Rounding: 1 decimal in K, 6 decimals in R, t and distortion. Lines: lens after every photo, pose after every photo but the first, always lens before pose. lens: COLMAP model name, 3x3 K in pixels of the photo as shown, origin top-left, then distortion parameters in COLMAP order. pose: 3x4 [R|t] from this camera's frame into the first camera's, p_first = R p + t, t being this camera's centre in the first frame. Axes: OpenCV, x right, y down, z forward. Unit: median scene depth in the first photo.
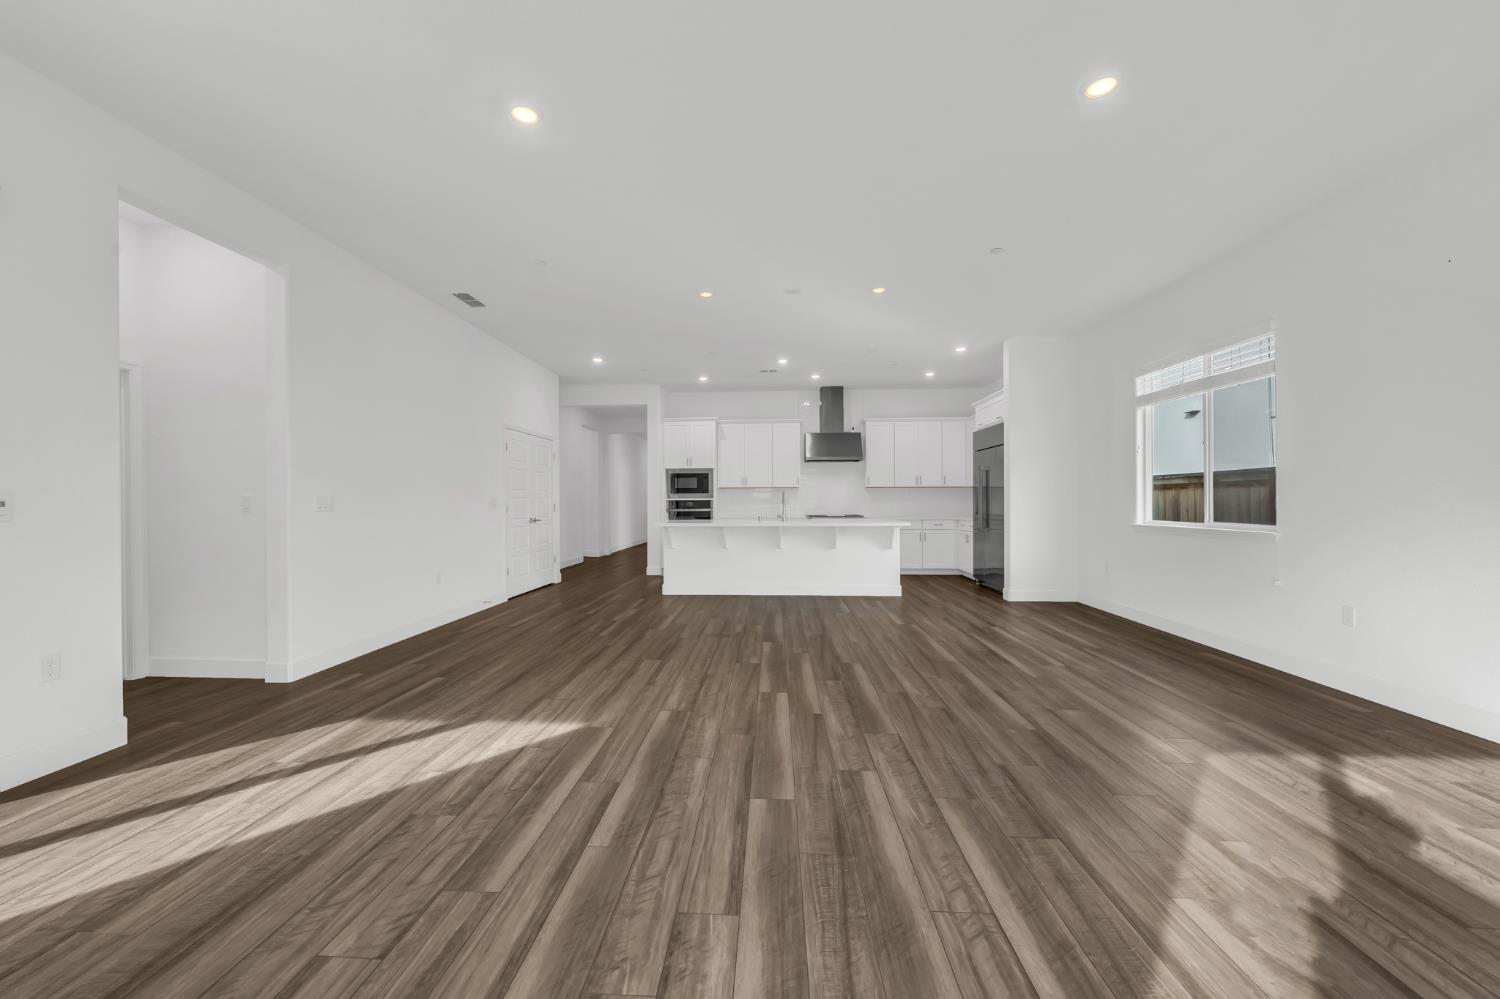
lens RADIAL K [[556.3, 0, 740.5], [0, 556.3, 501.3], [0, 0, 1]] dist [0.000266, 0.000129]
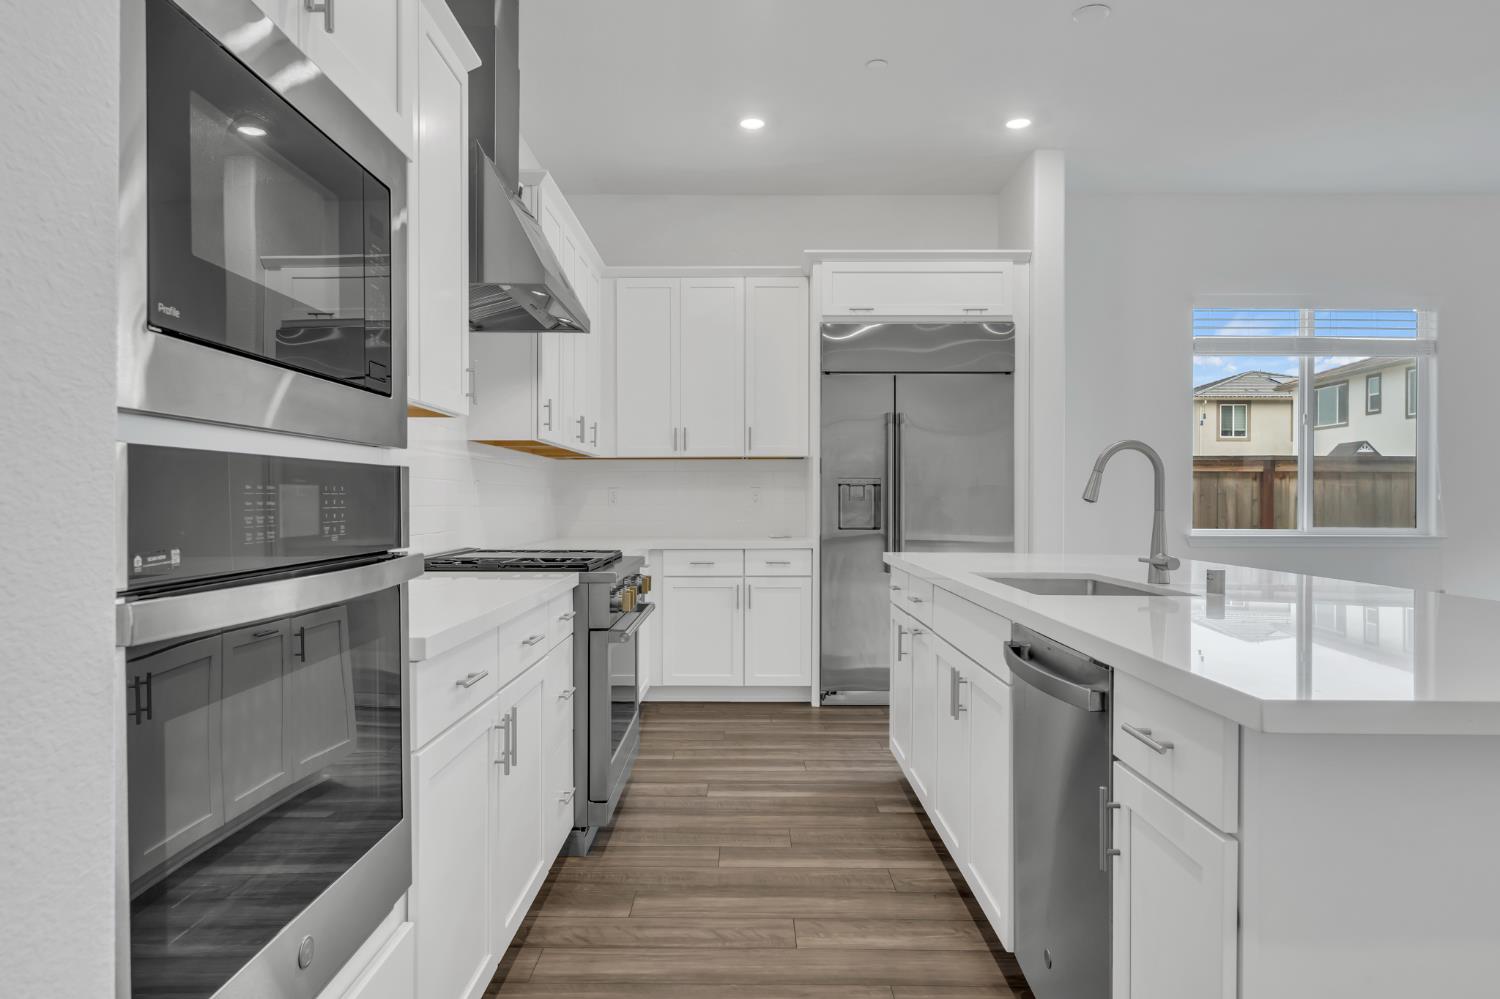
lens RADIAL K [[958.9, 0, 751.3], [0, 958.9, 504.0], [0, 0, 1]] dist [0.003364, -0.000267]
pose [[-0.060082, -0.001204, 0.998193, -0.402559], [-0.002813, 0.999996, 0.001036, 0.005752], [-0.998189, -0.002745, -0.060085, 1.735978]]
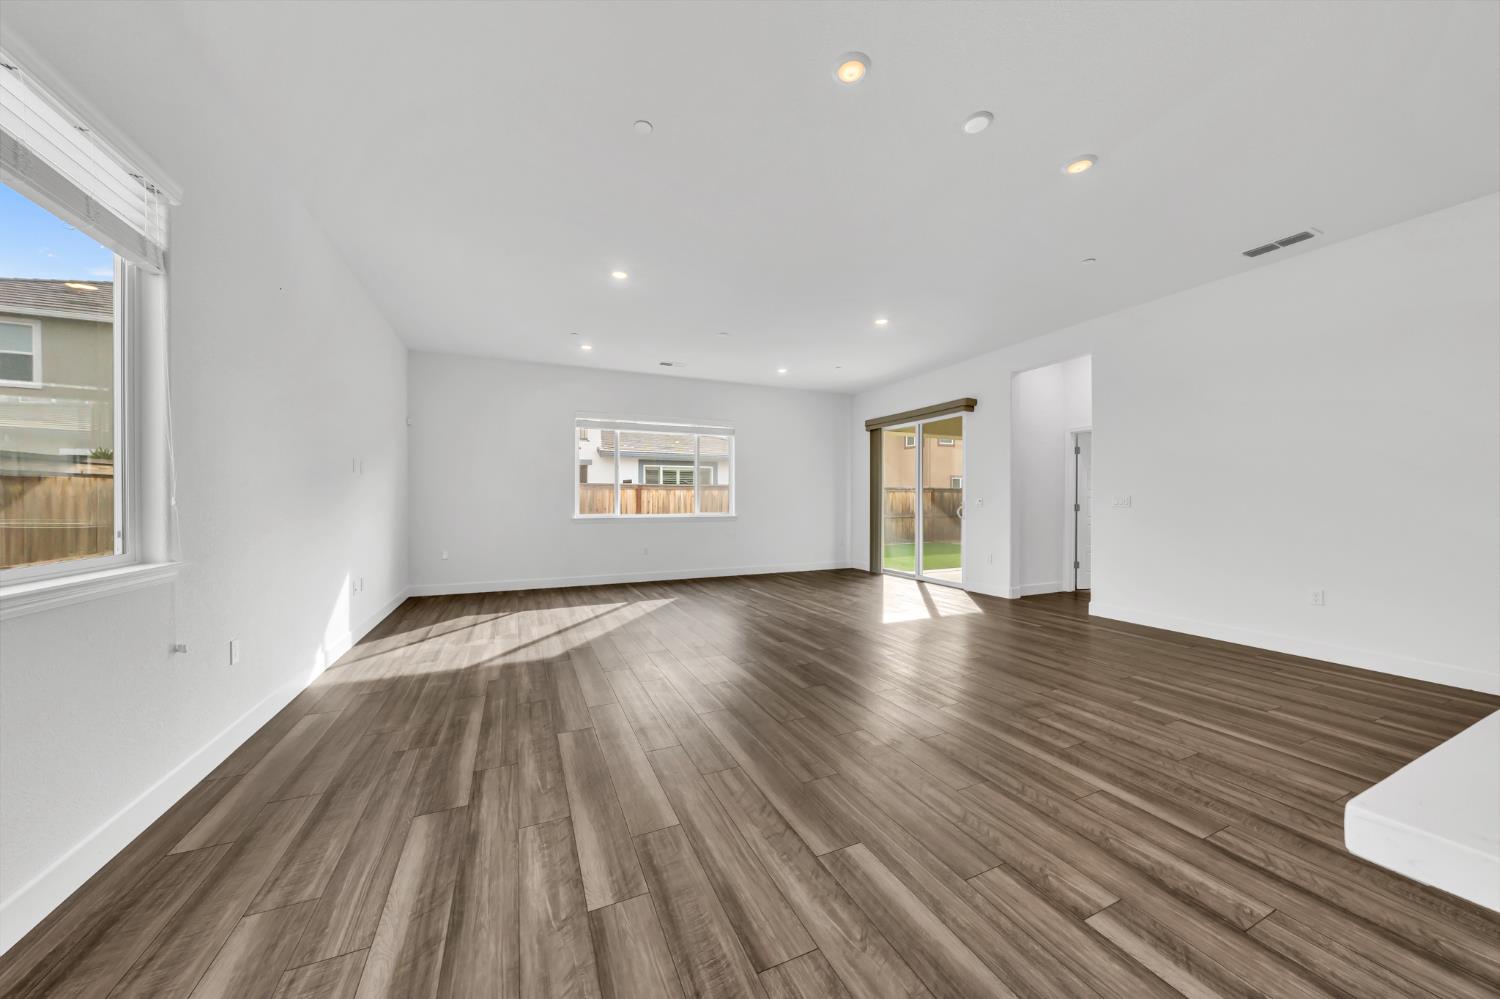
lens RADIAL K [[511.3, 0, 743.8], [0, 511.3, 502.1], [0, 0, 1]] dist [0.000660, 0.000066]
pose [[-0.887317, 0.004494, -0.461138, 0.546041], [0.002992, 0.999988, 0.003988, -0.002555], [0.461151, 0.002159, -0.887319, 1.366524]]
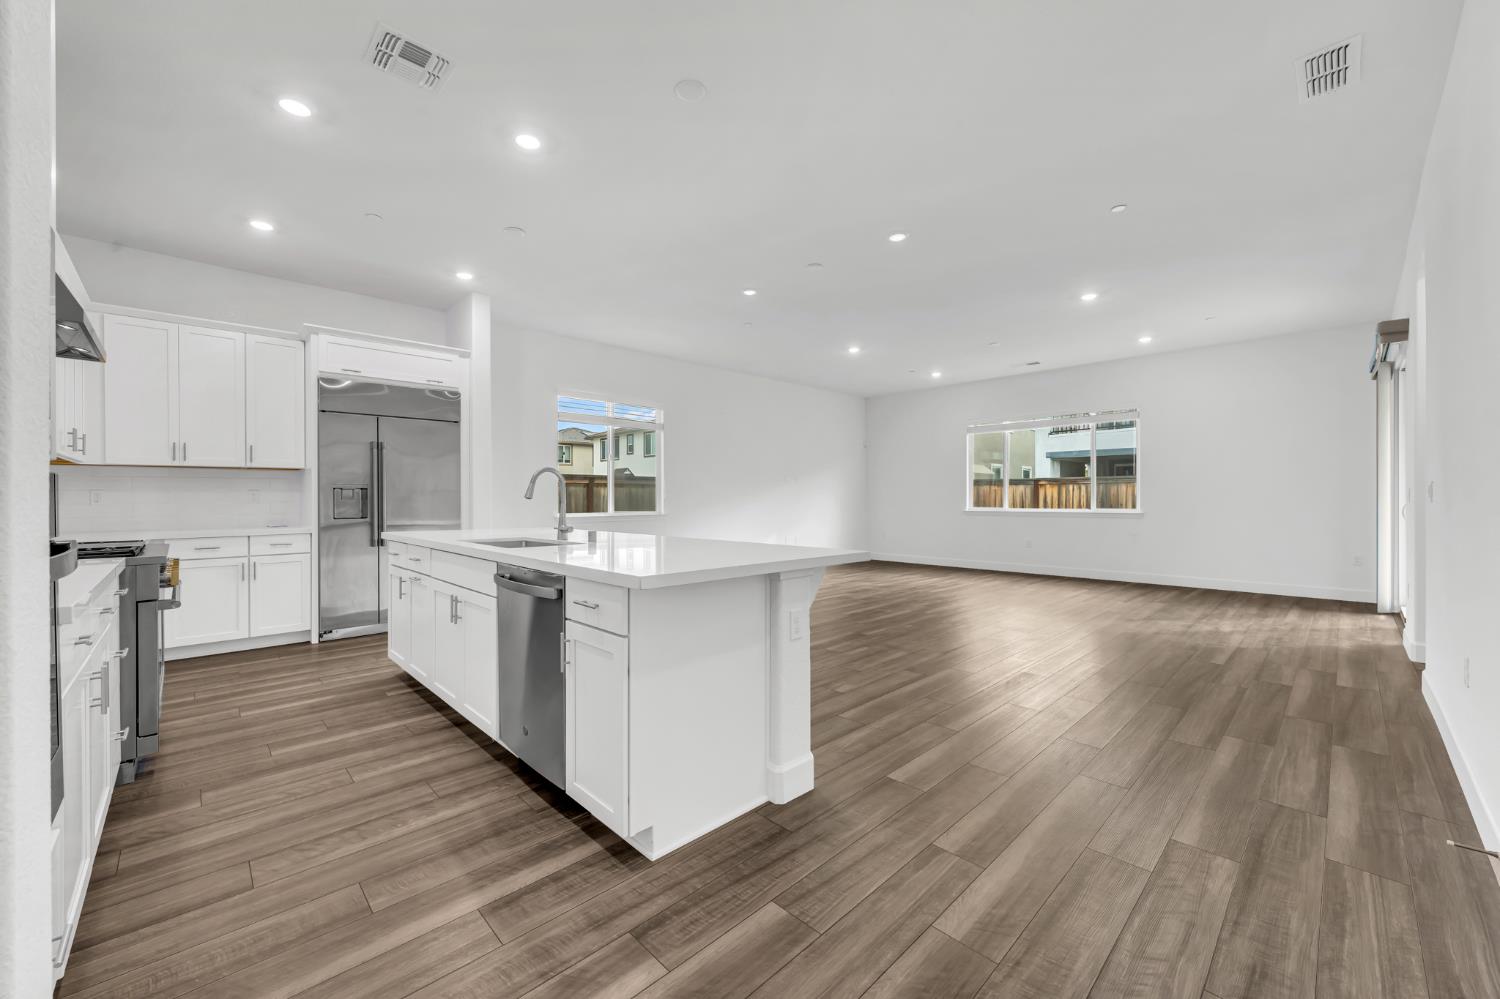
lens RADIAL K [[575.0, 0, 732.2], [0, 575.0, 497.2], [0, 0, 1]] dist [-0.001158, -0.000139]
pose [[-0.726762, 0.006686, 0.686857, -0.456610], [0.005154, 0.999978, -0.004281, 0.006578], [-0.686870, 0.000429, -0.726780, 1.810740]]
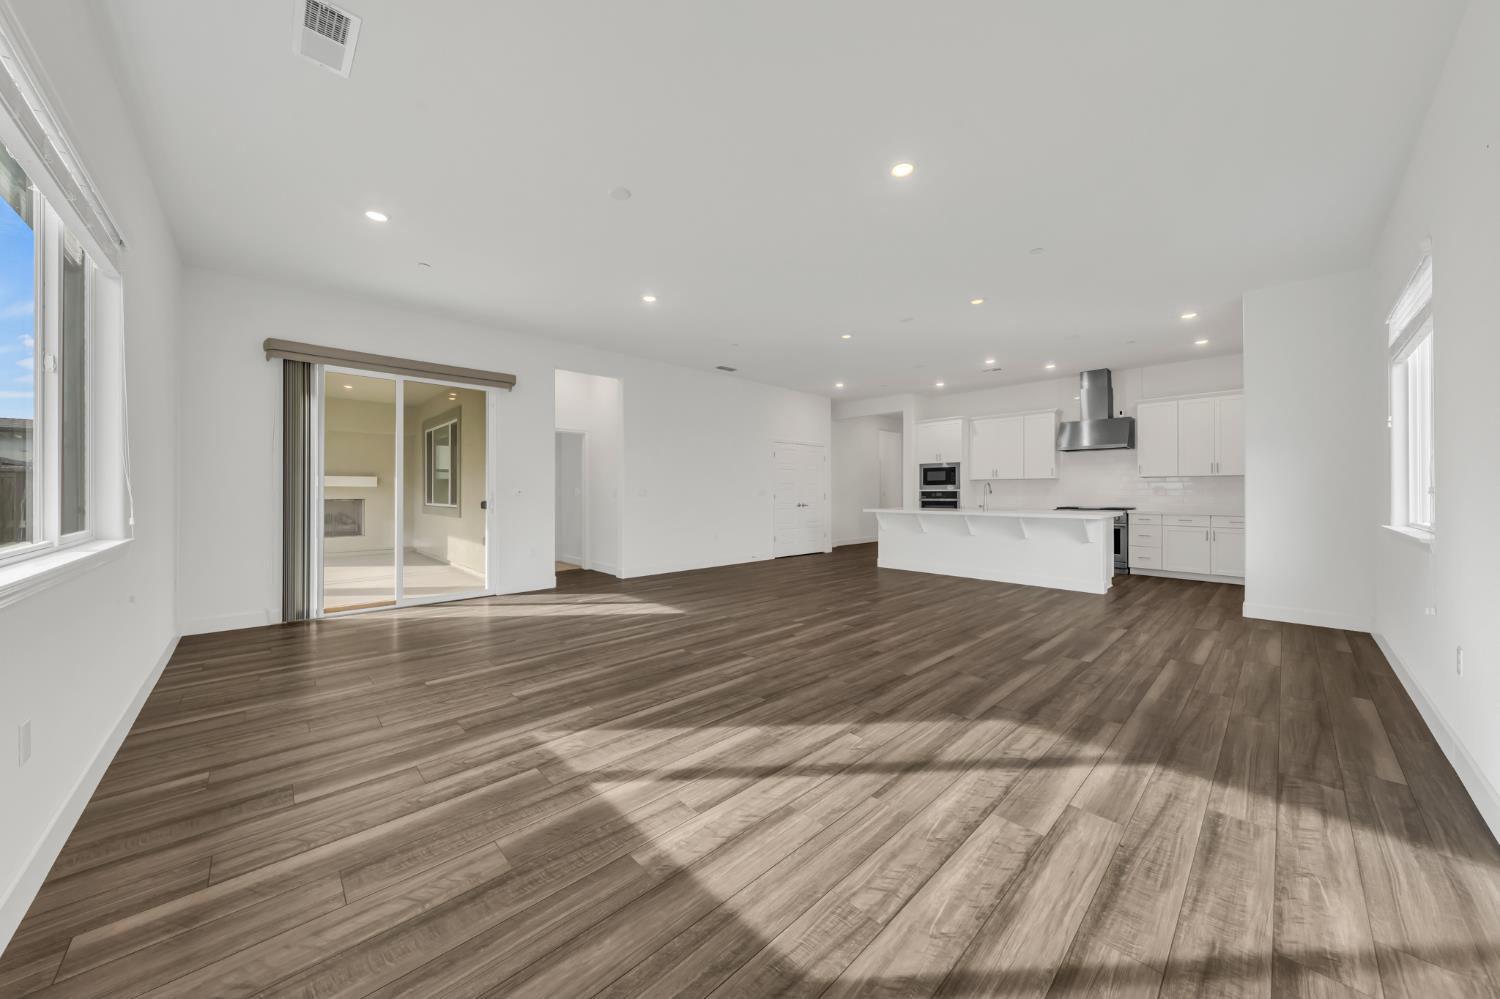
lens RADIAL K [[507.9, 0, 745.1], [0, 507.9, 491.5], [0, 0, 1]] dist [0.000222, 0.000023]
pose [[0.728572, 0.004128, -0.684957, 0.608871], [-0.004282, 0.999990, 0.001473, -0.001893], [0.684956, 0.001860, 0.728582, -0.050193]]
